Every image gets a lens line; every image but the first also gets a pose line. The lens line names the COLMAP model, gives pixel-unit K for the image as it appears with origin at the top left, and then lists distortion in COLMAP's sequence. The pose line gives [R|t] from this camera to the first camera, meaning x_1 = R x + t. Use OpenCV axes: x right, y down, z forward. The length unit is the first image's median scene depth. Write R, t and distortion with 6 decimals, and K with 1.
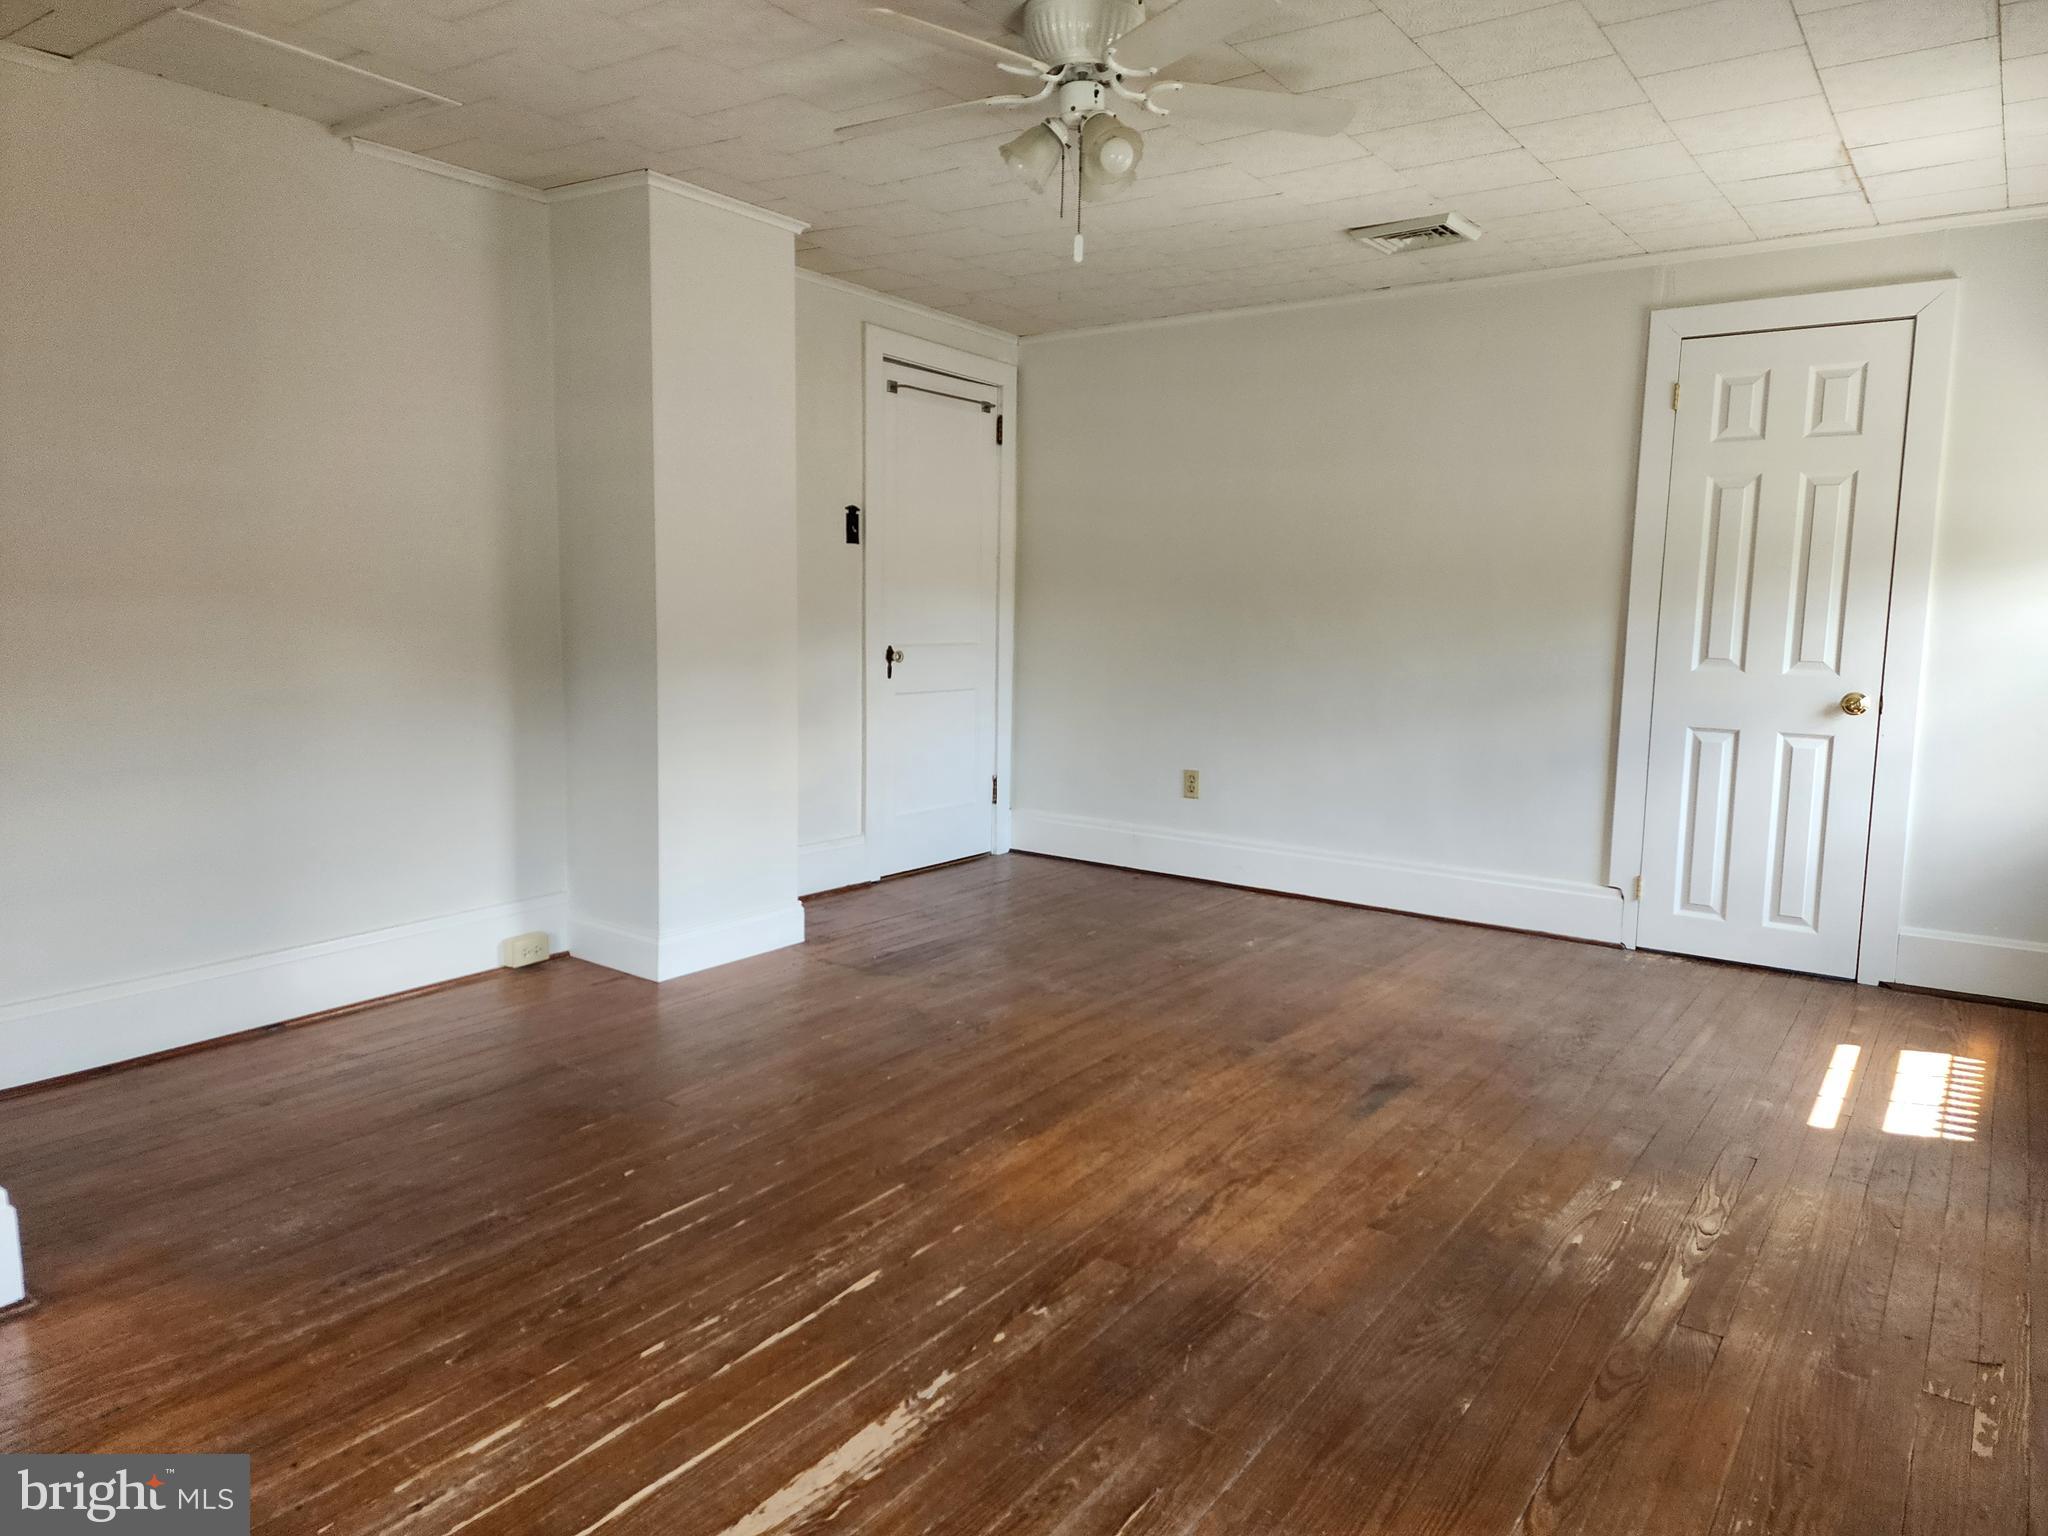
lens RADIAL K [[1399.2, 0, 1024.0], [0, 1399.2, 768.0], [0, 0, 1]] dist [0.279117, -0.231161]
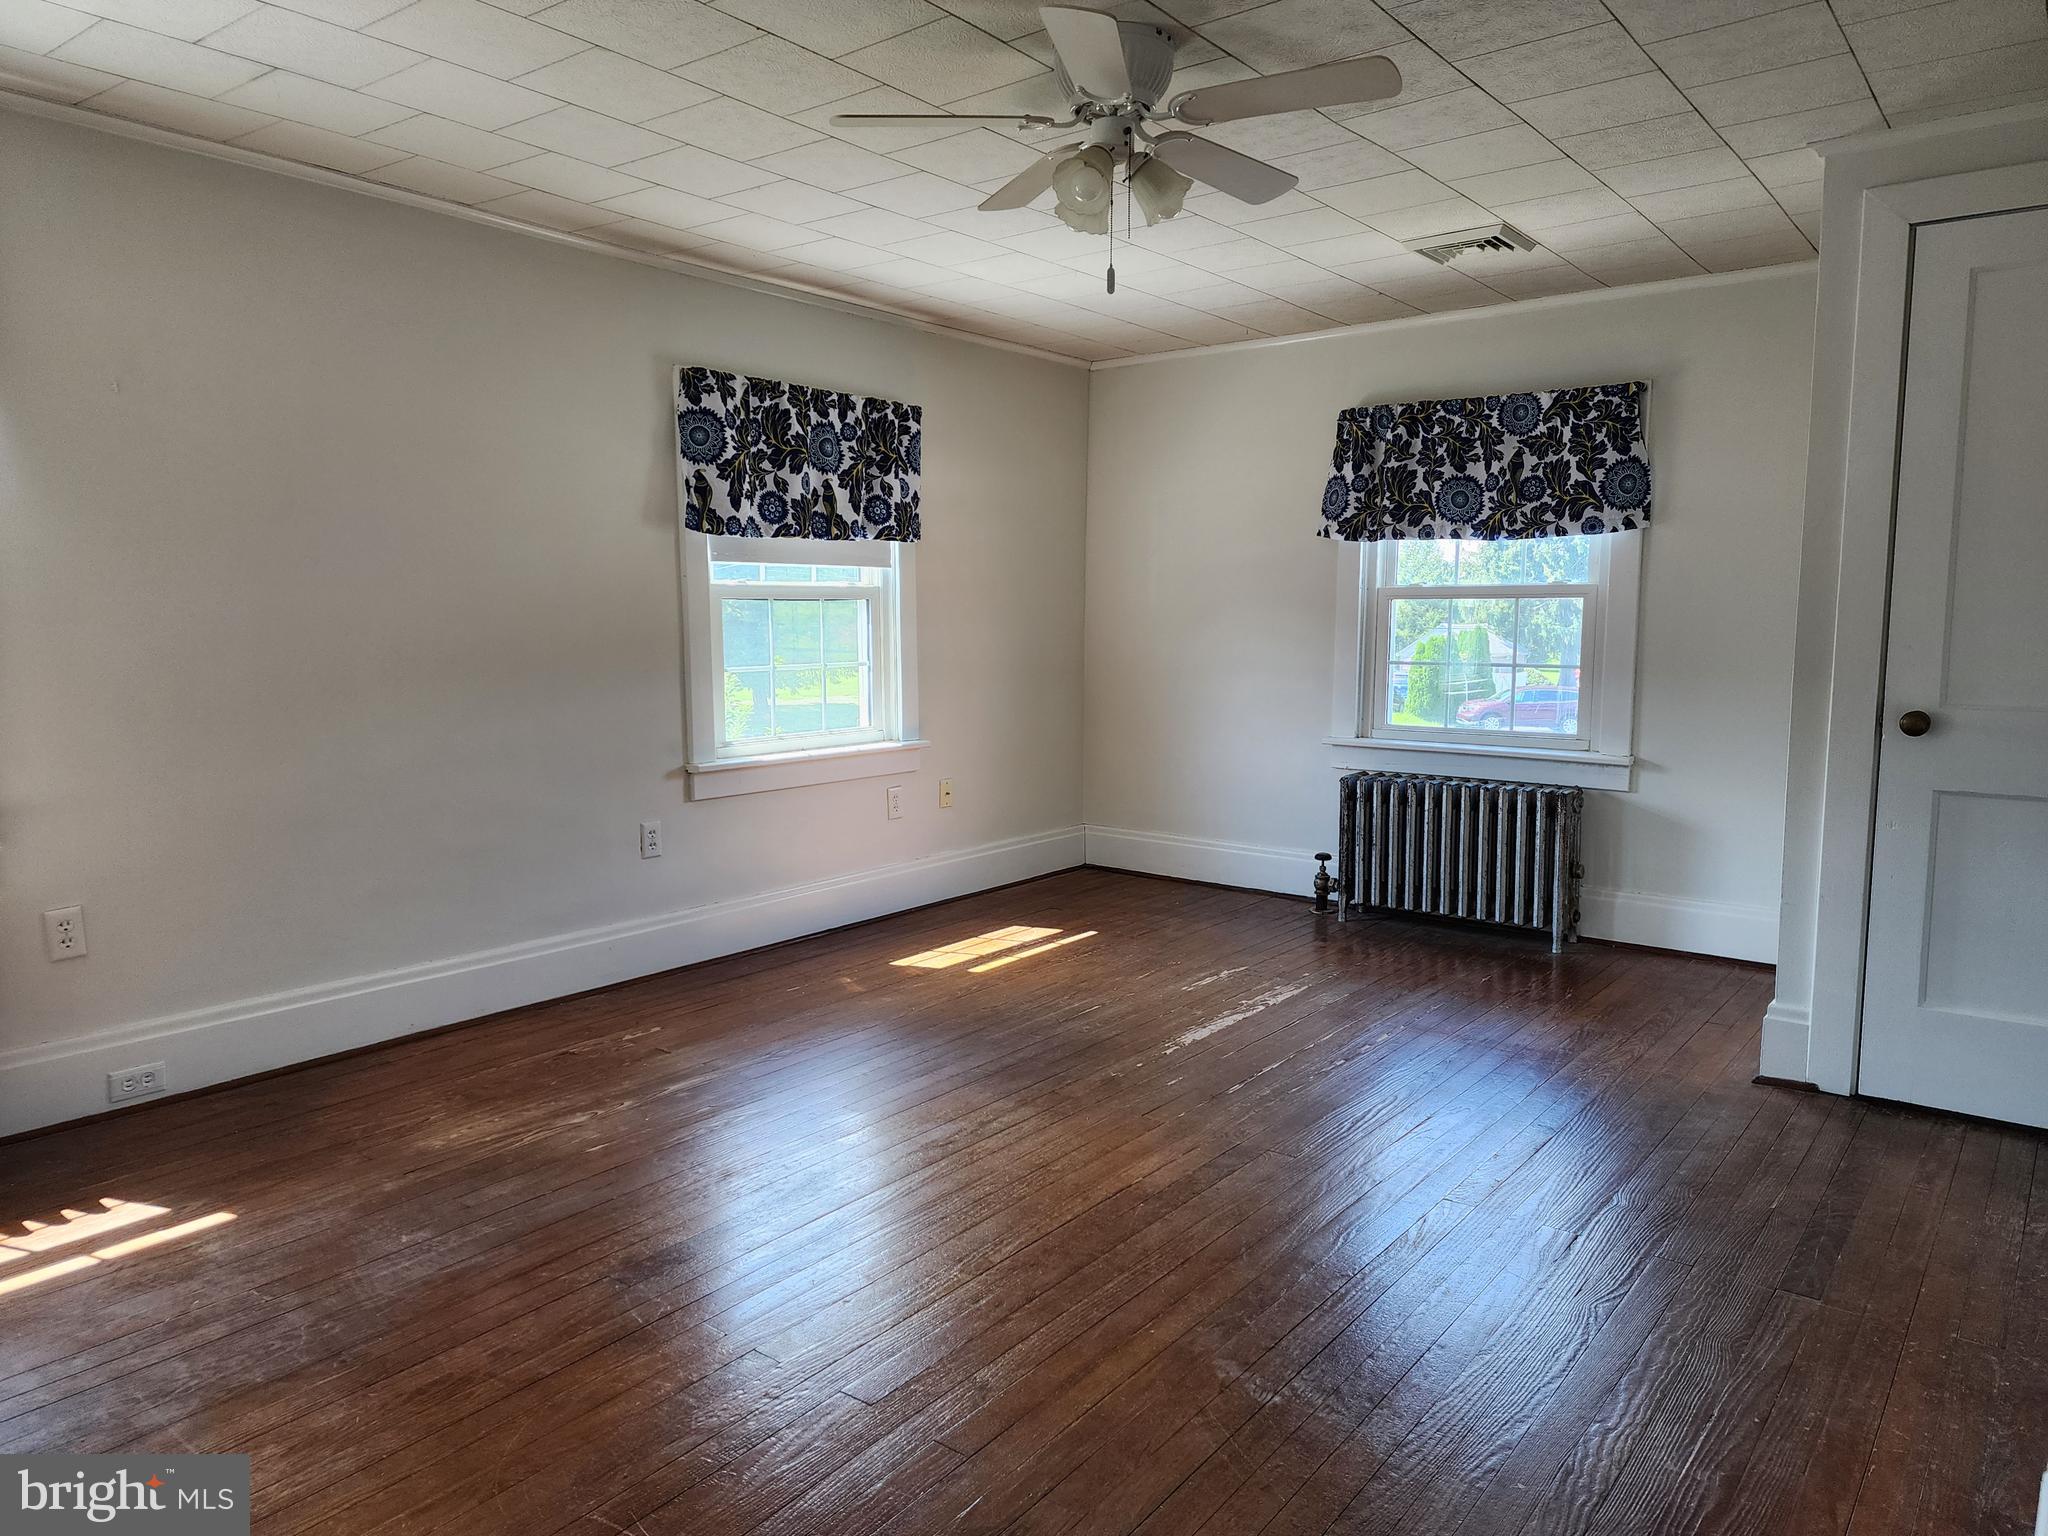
lens RADIAL K [[1399.2, 0, 1024.0], [0, 1399.2, 768.0], [0, 0, 1]] dist [0.279117, -0.231161]
pose [[-0.999140, -0.019695, 0.036492, 0.051264], [-0.010831, 0.973411, 0.228809, -0.247605], [-0.040029, 0.228217, -0.972787, 2.016680]]
